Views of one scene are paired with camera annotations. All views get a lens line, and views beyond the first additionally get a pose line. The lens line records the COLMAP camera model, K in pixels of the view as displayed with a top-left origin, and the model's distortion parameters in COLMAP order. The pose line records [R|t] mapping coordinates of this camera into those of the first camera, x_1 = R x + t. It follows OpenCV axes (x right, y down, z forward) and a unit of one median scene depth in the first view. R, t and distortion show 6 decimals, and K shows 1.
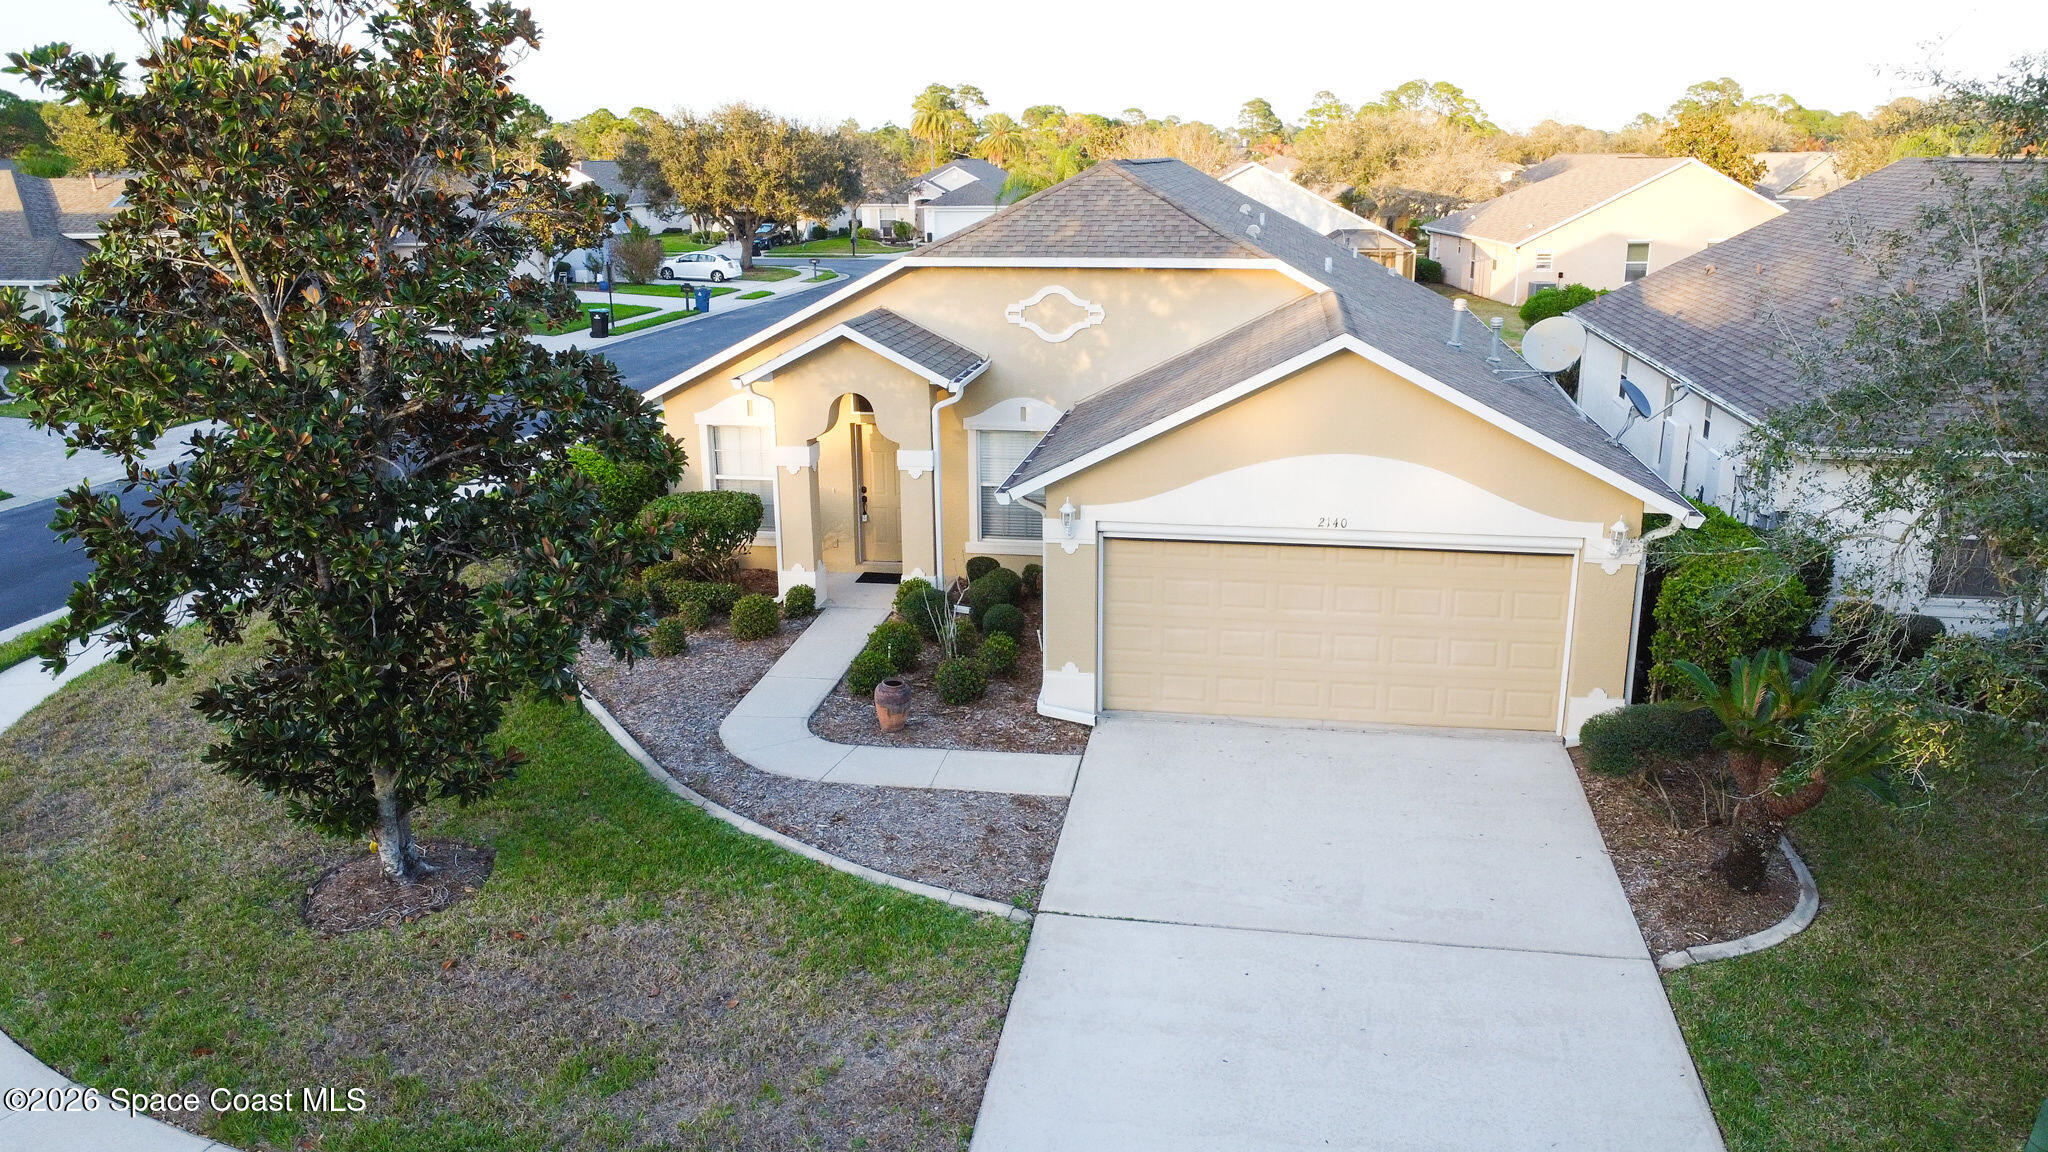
lens RADIAL K [[1490.4, 0, 1024.0], [0, 1490.4, 576.0], [0, 0, 1]] dist [-0.034313, 0.024776]
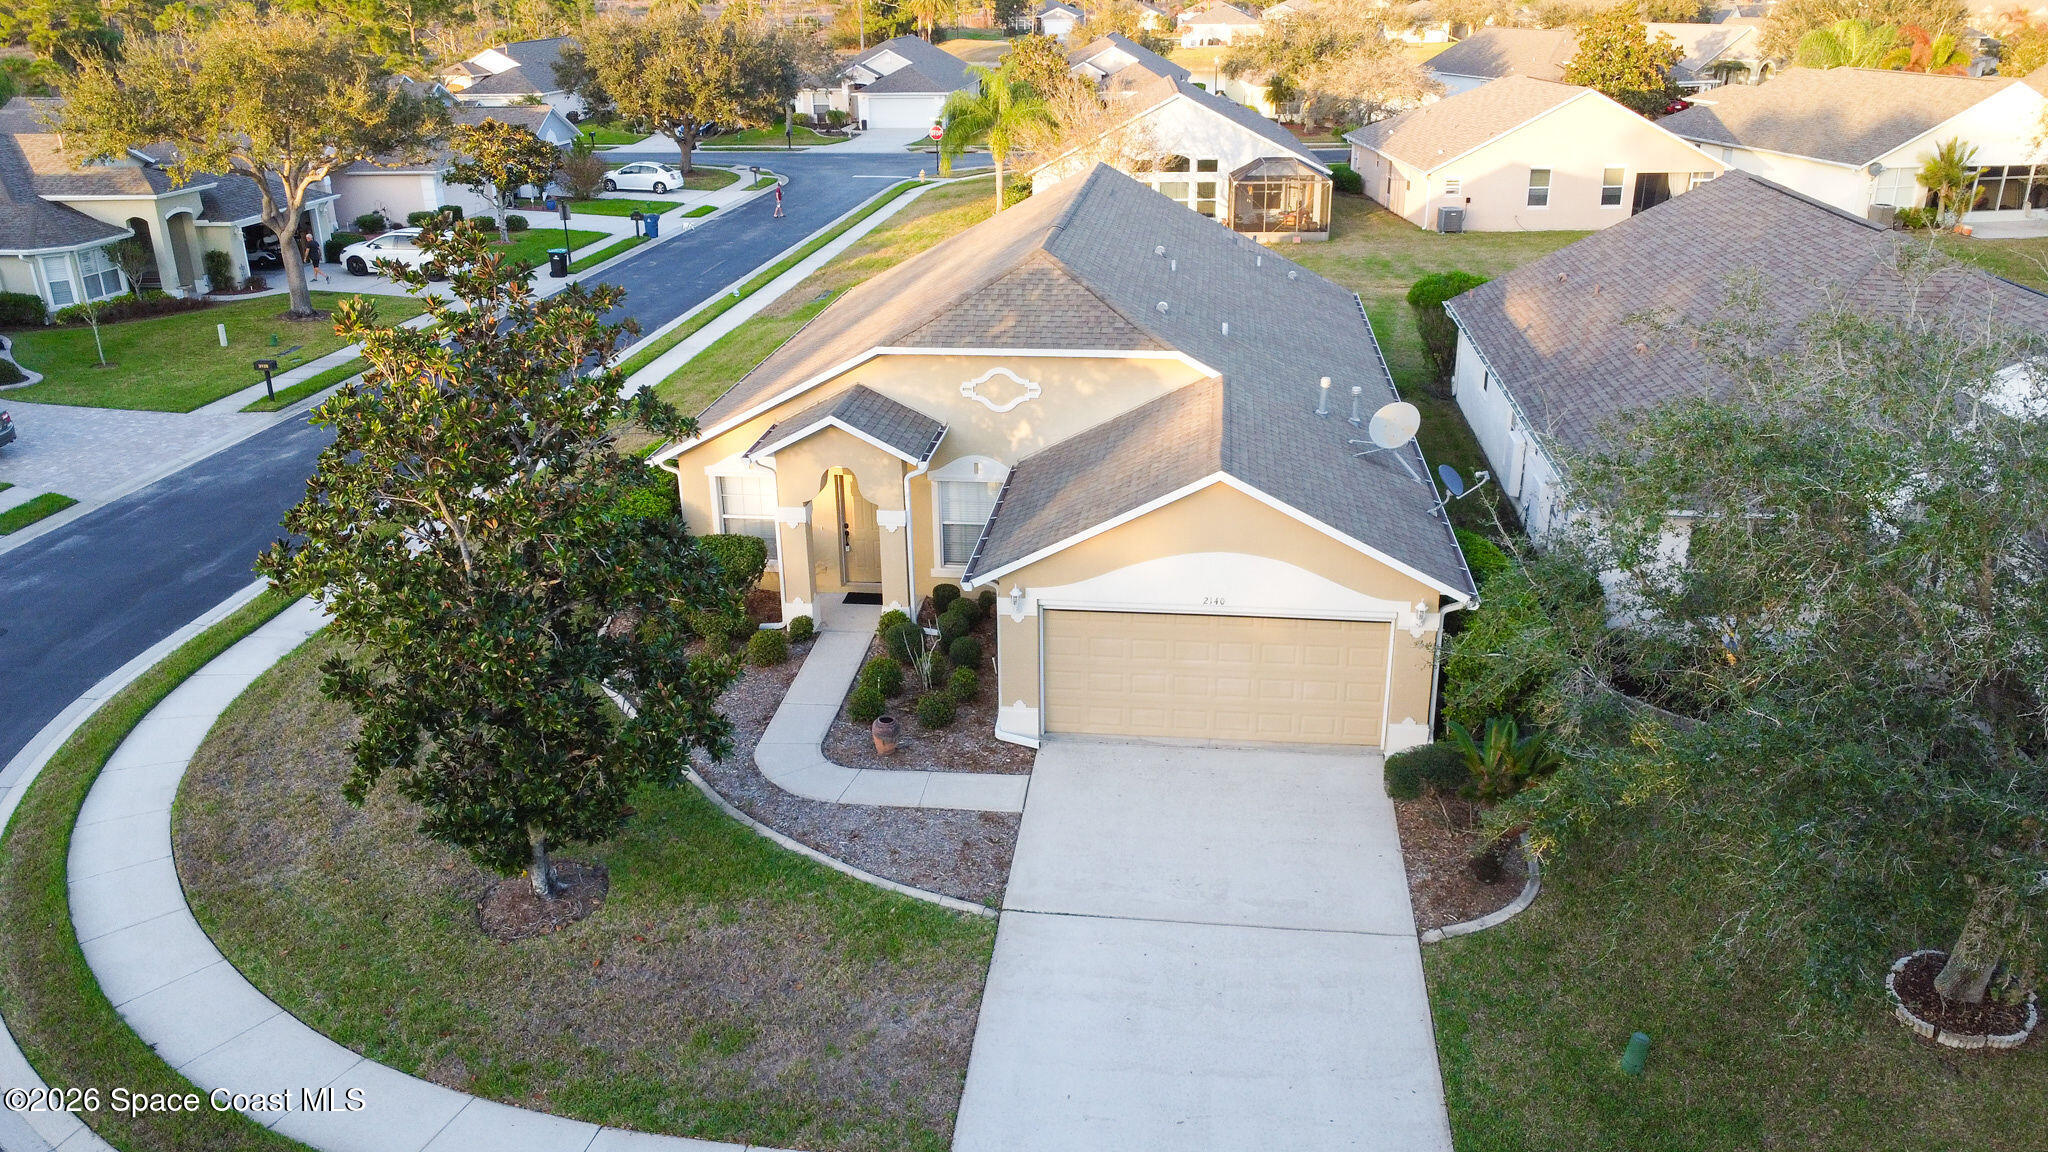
lens RADIAL K [[1490.4, 0, 1024.0], [0, 1490.4, 576.0], [0, 0, 1]] dist [-0.034313, 0.024776]
pose [[0.999014, -0.021457, 0.038873, -0.015218], [0.017742, 0.995461, 0.093502, -0.188680], [-0.040702, -0.092720, 0.994860, -0.330478]]
